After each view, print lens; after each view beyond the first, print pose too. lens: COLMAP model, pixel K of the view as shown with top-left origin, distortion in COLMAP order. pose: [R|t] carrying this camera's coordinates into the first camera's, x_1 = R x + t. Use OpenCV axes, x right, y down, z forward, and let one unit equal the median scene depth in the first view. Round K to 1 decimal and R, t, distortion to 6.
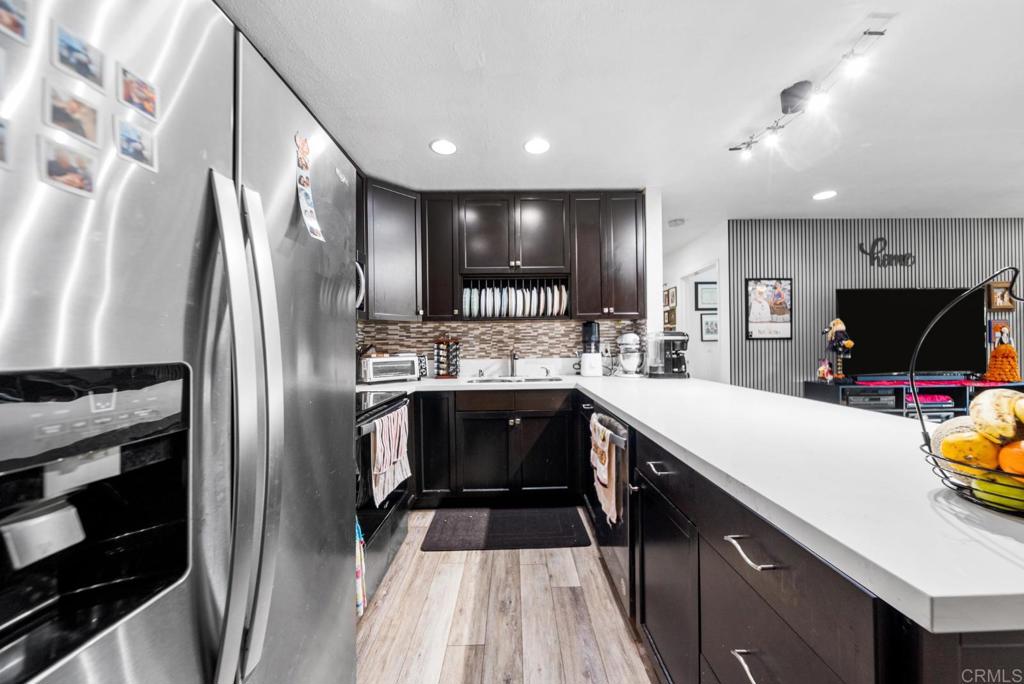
lens RADIAL K [[358.1, 0, 514.7], [0, 358.1, 348.0], [0, 0, 1]] dist [0.000248, 0.000059]
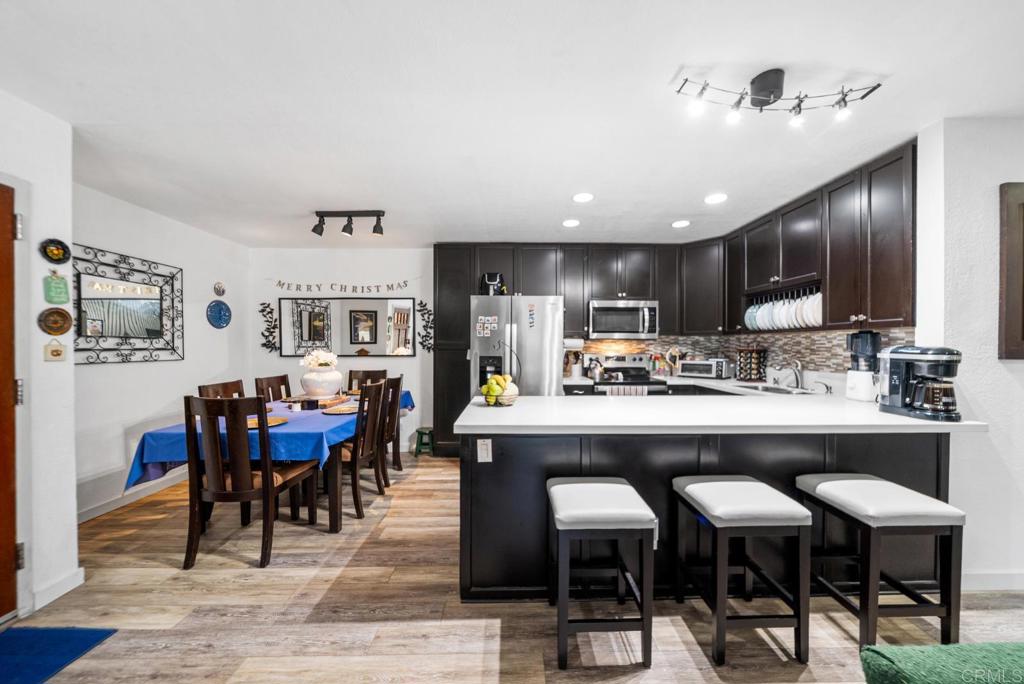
lens RADIAL K [[358.1, 0, 514.7], [0, 358.1, 348.0], [0, 0, 1]] dist [0.000248, 0.000059]
pose [[-0.011818, 0.021919, -0.999690, 0.976816], [-0.011394, 0.999692, 0.022054, -0.043594], [0.999865, 0.011651, -0.011564, 0.229274]]
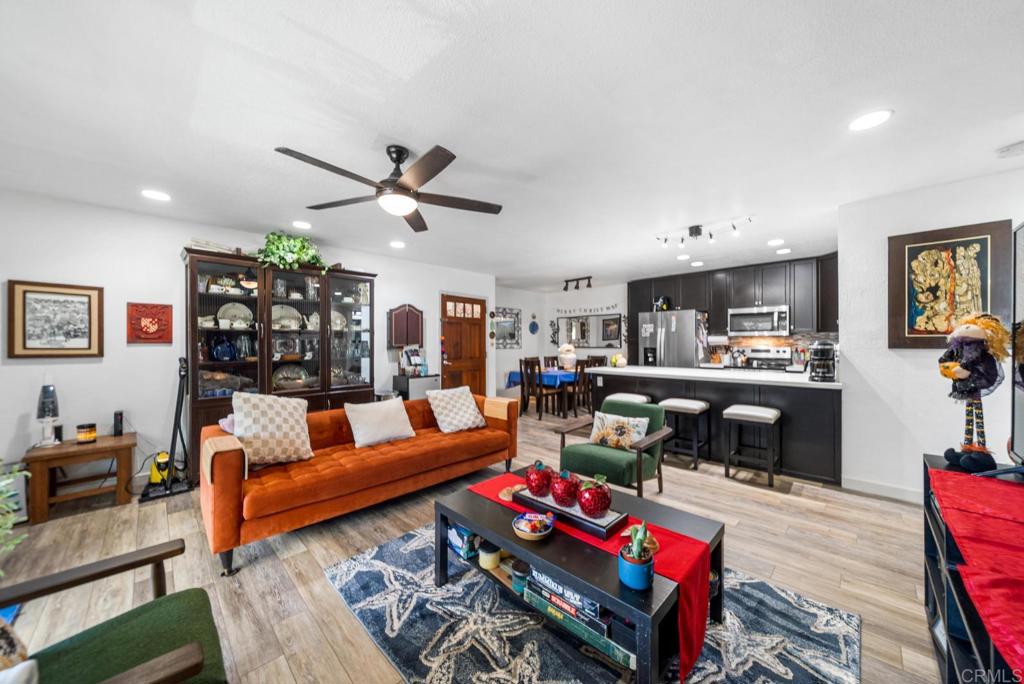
lens RADIAL K [[358.1, 0, 514.7], [0, 358.1, 348.0], [0, 0, 1]] dist [0.000248, 0.000059]
pose [[-0.715665, 0.030154, -0.697793, 1.731174], [0.007657, 0.999346, 0.035331, -0.064607], [0.698402, 0.019942, -0.715428, 1.018466]]
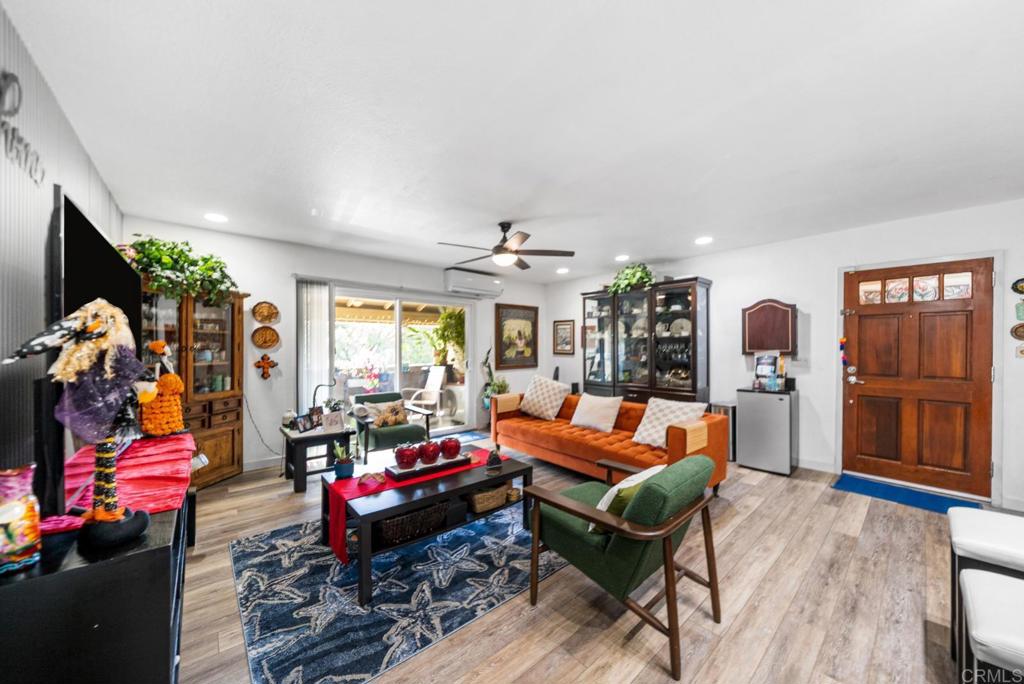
lens RADIAL K [[358.1, 0, 514.7], [0, 358.1, 348.0], [0, 0, 1]] dist [0.000248, 0.000059]
pose [[-0.639990, 0.016405, 0.768208, 0.517124], [0.018877, 0.999806, -0.005623, -0.043495], [-0.768151, 0.010903, -0.640176, 1.036626]]
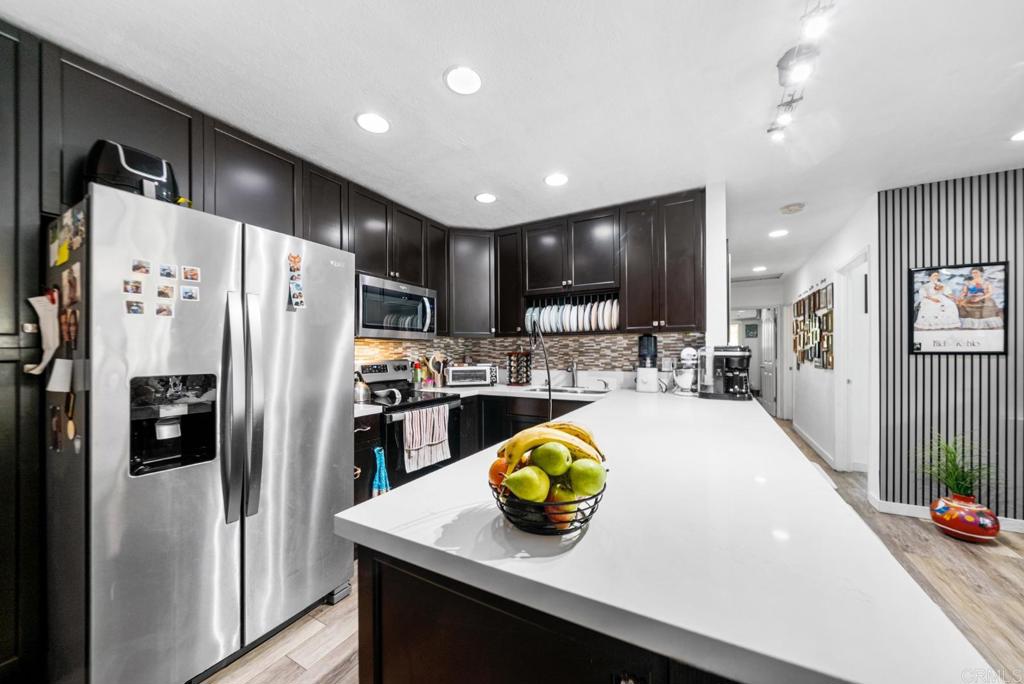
lens RADIAL K [[361.1, 0, 514.8], [0, 361.1, 355.3], [0, 0, 1]] dist [-0.006735, -0.000025]
pose [[0.865312, 0.012407, -0.501080, 0.377228], [-0.009817, 0.999921, 0.007806, -0.022402], [0.501138, -0.001836, 0.865366, -0.018413]]
